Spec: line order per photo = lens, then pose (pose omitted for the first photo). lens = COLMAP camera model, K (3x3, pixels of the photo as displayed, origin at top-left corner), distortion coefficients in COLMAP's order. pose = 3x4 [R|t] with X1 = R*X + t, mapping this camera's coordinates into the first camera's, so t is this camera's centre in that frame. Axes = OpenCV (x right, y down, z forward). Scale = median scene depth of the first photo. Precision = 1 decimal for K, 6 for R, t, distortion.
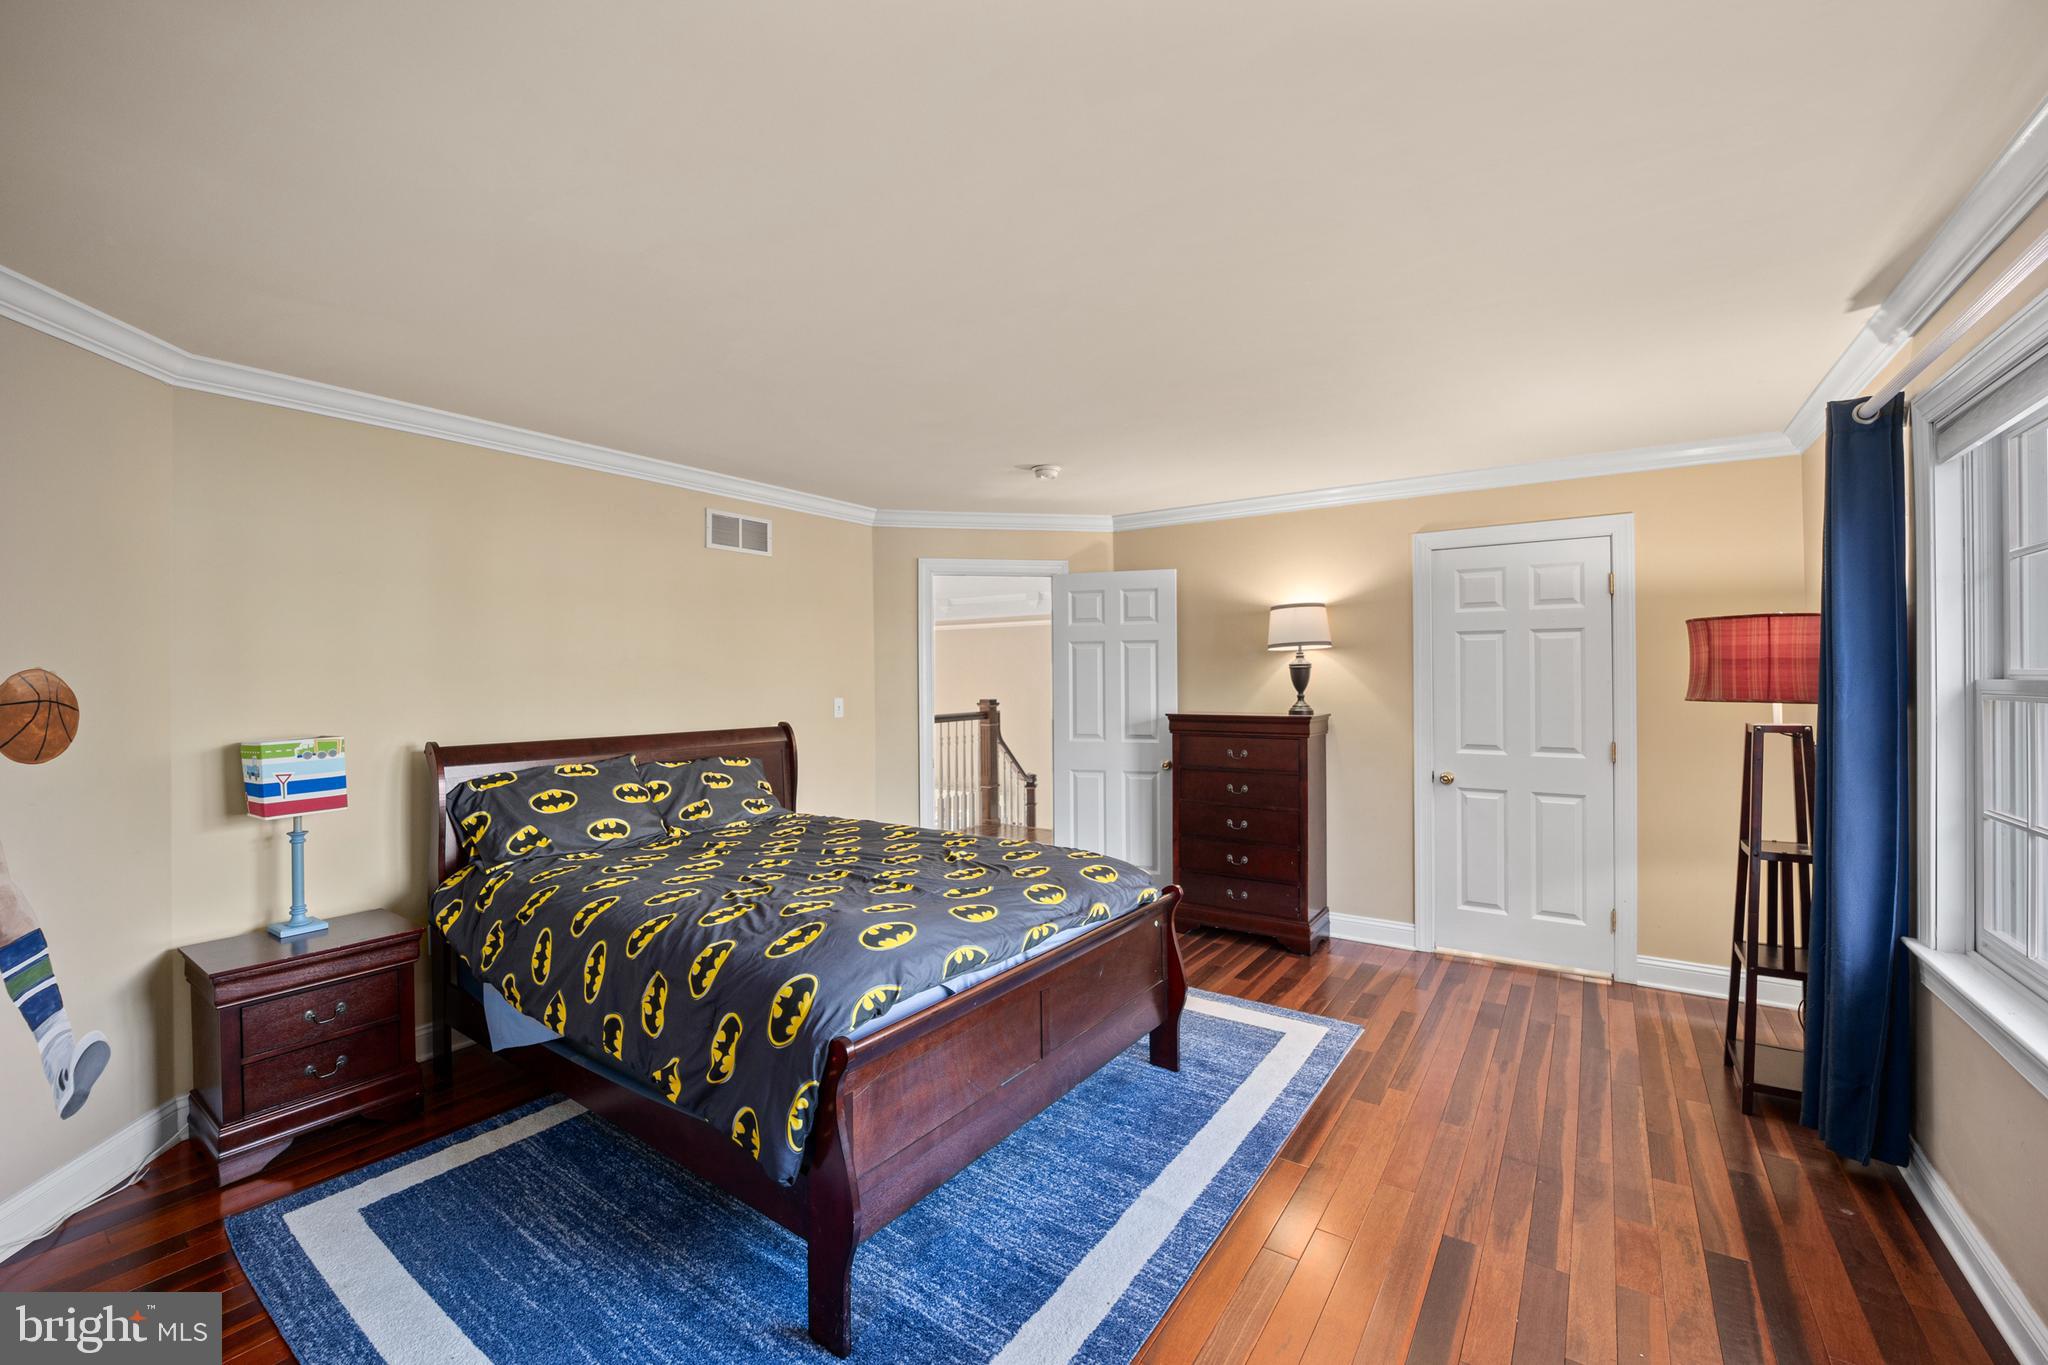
lens RADIAL K [[829.2, 0, 1021.6], [0, 829.2, 681.0], [0, 0, 1]] dist [-0.018670, -0.000634]
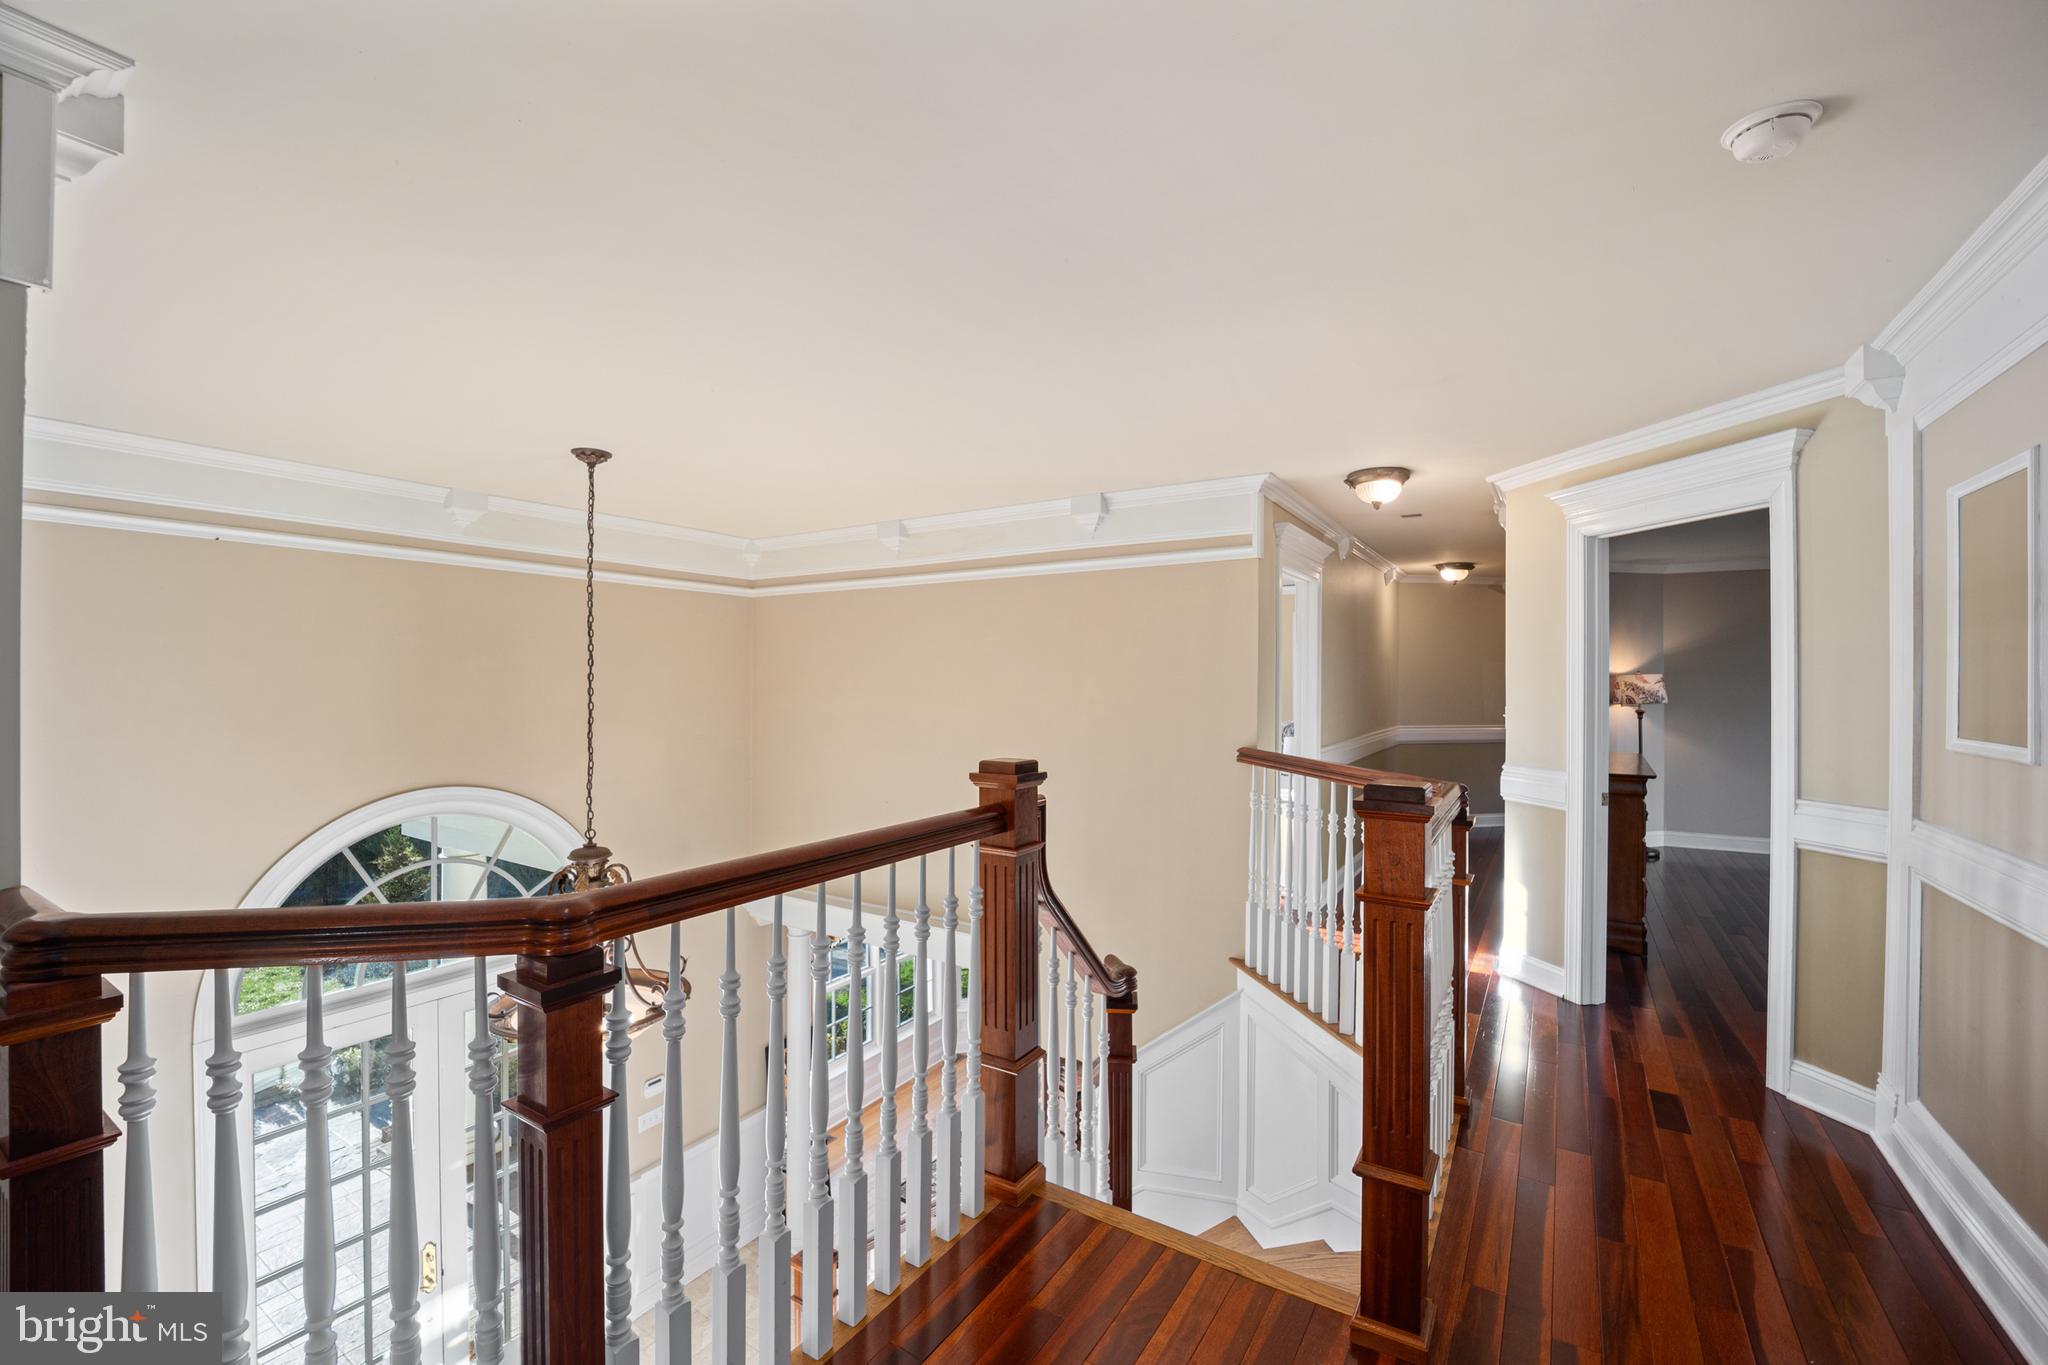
lens RADIAL K [[829.2, 0, 1023.5], [0, 829.2, 688.3], [0, 0, 1]] dist [-0.018670, -0.000634]
pose [[0.999361, 0.011959, 0.033689, -0.044353], [-0.011987, 0.999928, 0.000636, -0.002800], [-0.033679, -0.001039, 0.999432, 0.701863]]
